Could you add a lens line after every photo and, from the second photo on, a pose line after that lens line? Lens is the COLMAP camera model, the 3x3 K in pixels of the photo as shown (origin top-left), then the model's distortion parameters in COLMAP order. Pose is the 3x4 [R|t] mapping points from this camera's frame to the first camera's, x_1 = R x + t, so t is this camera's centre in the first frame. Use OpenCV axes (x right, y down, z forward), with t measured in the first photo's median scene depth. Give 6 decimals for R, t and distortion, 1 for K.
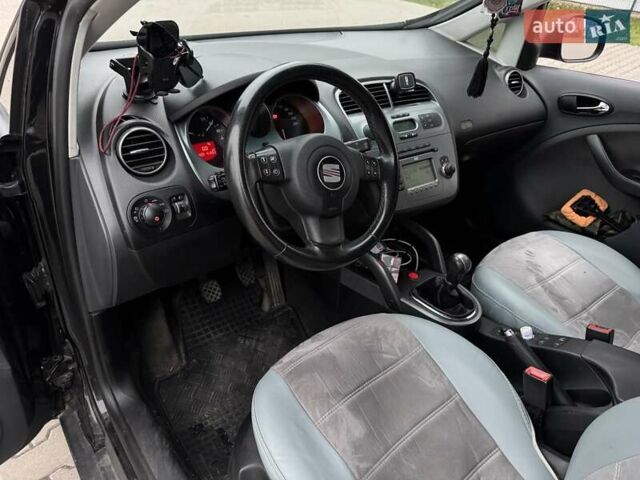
lens RADIAL K [[459.9, 0, 333.0], [0, 459.9, 208.6], [0, 0, 1]] dist [0.058038, -0.065820]
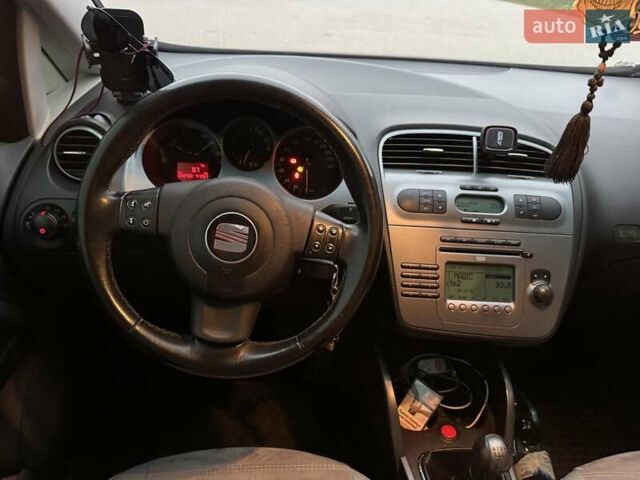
lens RADIAL K [[459.9, 0, 333.0], [0, 459.9, 208.6], [0, 0, 1]] dist [0.058038, -0.065820]
pose [[0.820678, 0.252333, -0.512655, 0.343733], [-0.290822, 0.956762, 0.005366, -0.126362], [0.491843, 0.144688, 0.858578, 0.369585]]
